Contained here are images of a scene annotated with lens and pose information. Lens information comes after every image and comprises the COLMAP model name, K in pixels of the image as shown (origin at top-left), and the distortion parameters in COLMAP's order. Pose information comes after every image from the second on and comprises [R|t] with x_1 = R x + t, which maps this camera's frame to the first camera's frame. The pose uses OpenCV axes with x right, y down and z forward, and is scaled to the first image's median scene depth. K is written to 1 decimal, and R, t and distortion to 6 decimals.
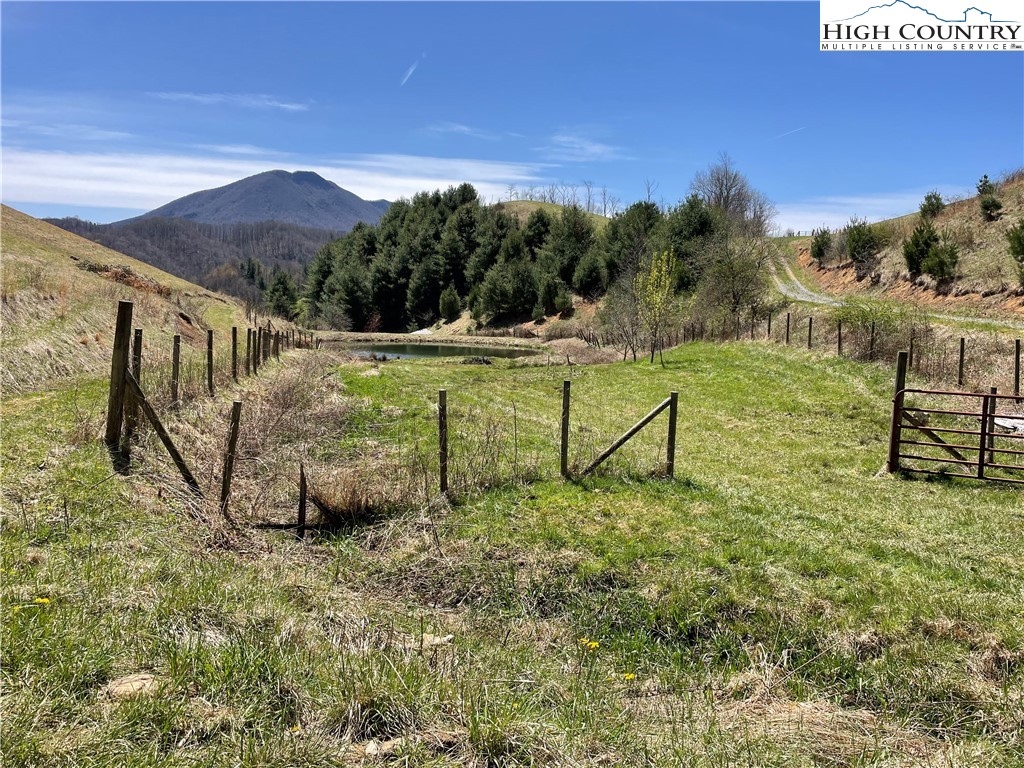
lens RADIAL K [[770.9, 0, 503.7], [0, 770.9, 371.8], [0, 0, 1]] dist [0.099533, -0.127363]
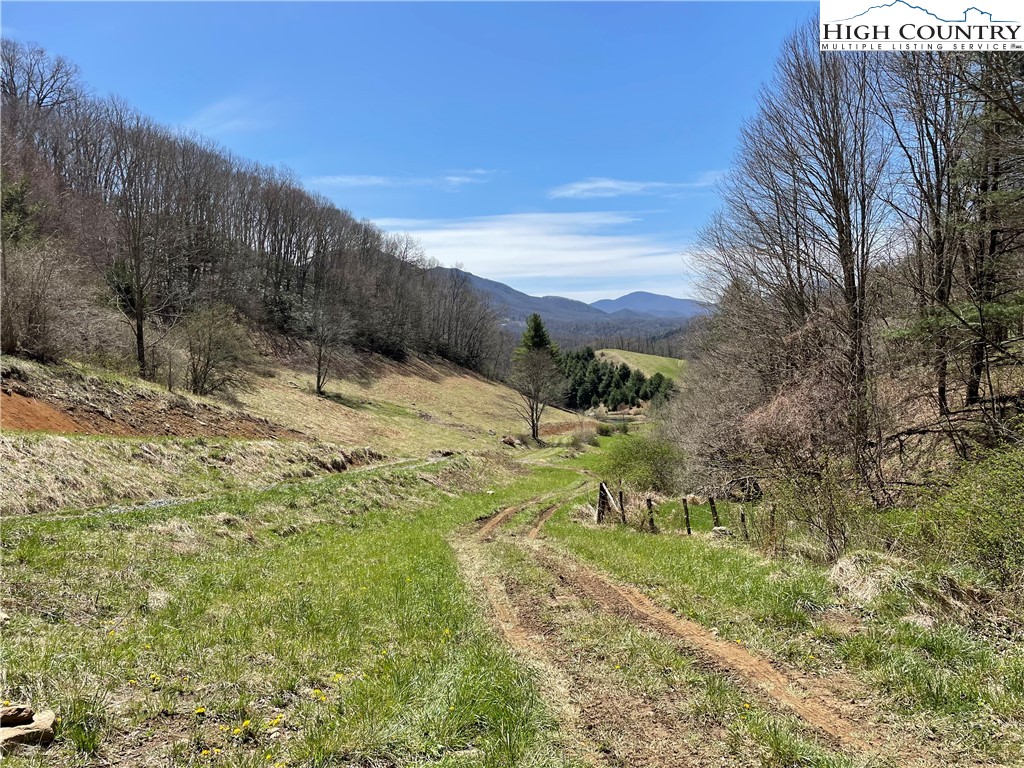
lens RADIAL K [[770.9, 0, 520.2], [0, 770.9, 385.4], [0, 0, 1]] dist [0.099533, -0.127363]
pose [[0.996480, -0.068461, -0.048373, -0.228680], [0.065889, 0.996424, -0.052891, -0.018673], [0.051821, 0.049518, 0.997428, -2.066842]]
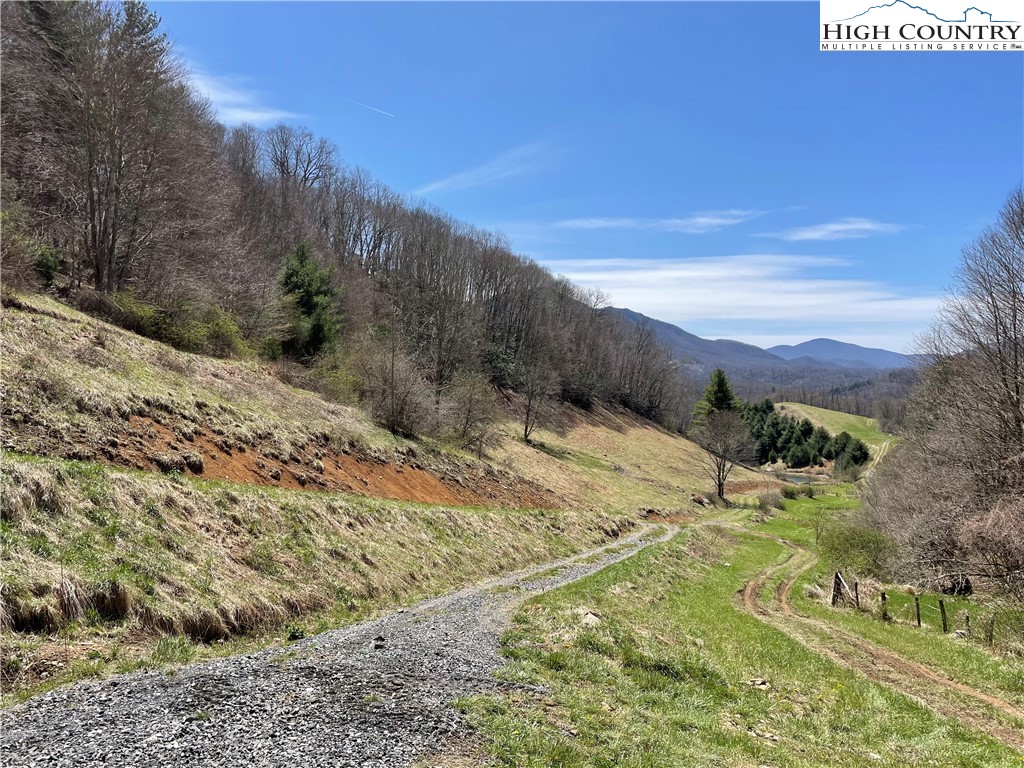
lens RADIAL K [[770.9, 0, 519.4], [0, 770.9, 385.9], [0, 0, 1]] dist [0.099533, -0.127363]
pose [[0.966522, -0.017536, -0.255982, -0.256950], [-0.010330, 0.994194, -0.107109, -0.037397], [0.256374, 0.106167, 0.960729, -2.154332]]
